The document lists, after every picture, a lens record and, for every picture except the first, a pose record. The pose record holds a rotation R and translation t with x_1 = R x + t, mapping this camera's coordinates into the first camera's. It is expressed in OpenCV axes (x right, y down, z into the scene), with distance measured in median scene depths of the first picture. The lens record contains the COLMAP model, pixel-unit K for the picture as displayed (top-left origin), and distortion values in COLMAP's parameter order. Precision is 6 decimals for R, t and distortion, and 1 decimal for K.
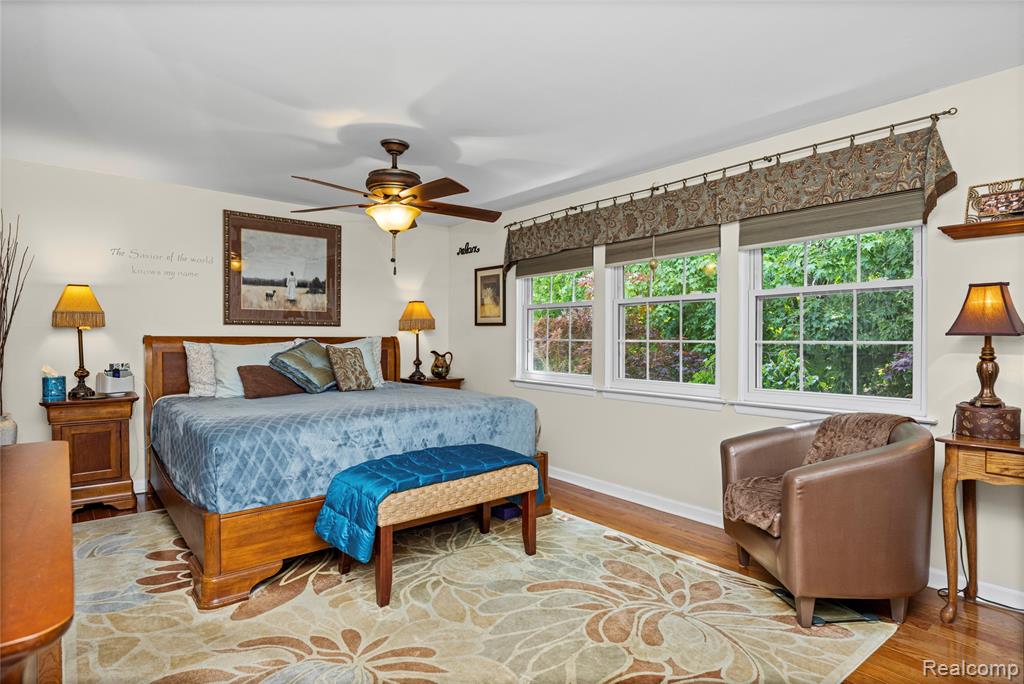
lens RADIAL K [[562.5, 0, 508.7], [0, 562.5, 342.9], [0, 0, 1]] dist [0.001632, -0.001409]
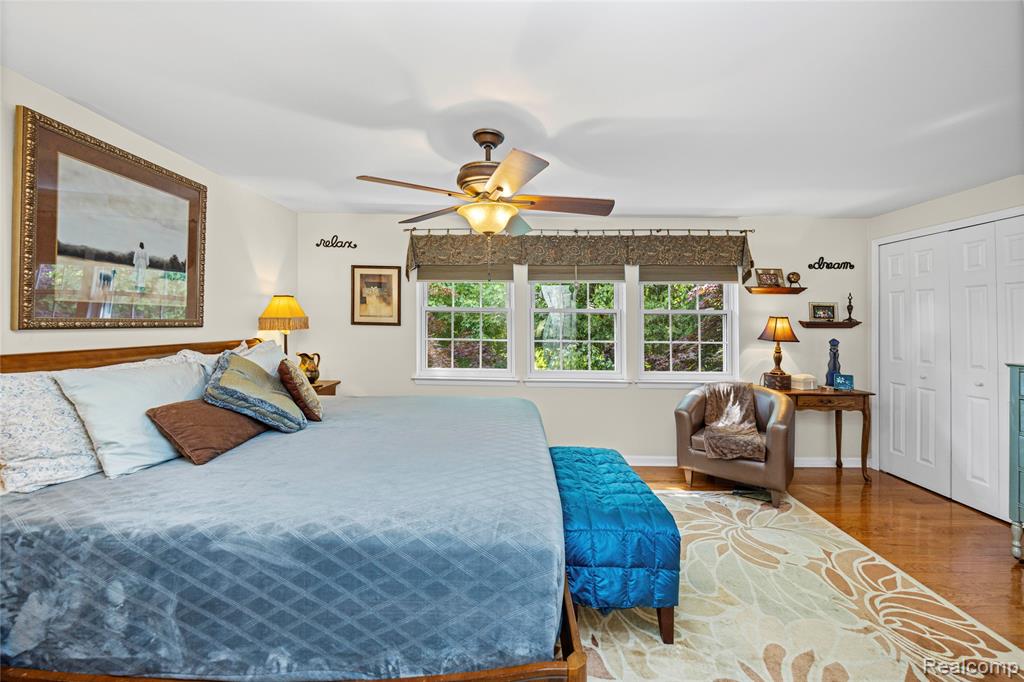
lens RADIAL K [[410.3, 0, 514.8], [0, 410.3, 319.4], [0, 0, 1]] dist [0.001367, 0.000233]
pose [[0.627494, 0.009588, 0.778562, -0.490612], [-0.003988, 0.999951, -0.009100, -0.038978], [-0.778611, 0.002605, 0.627501, 0.395511]]
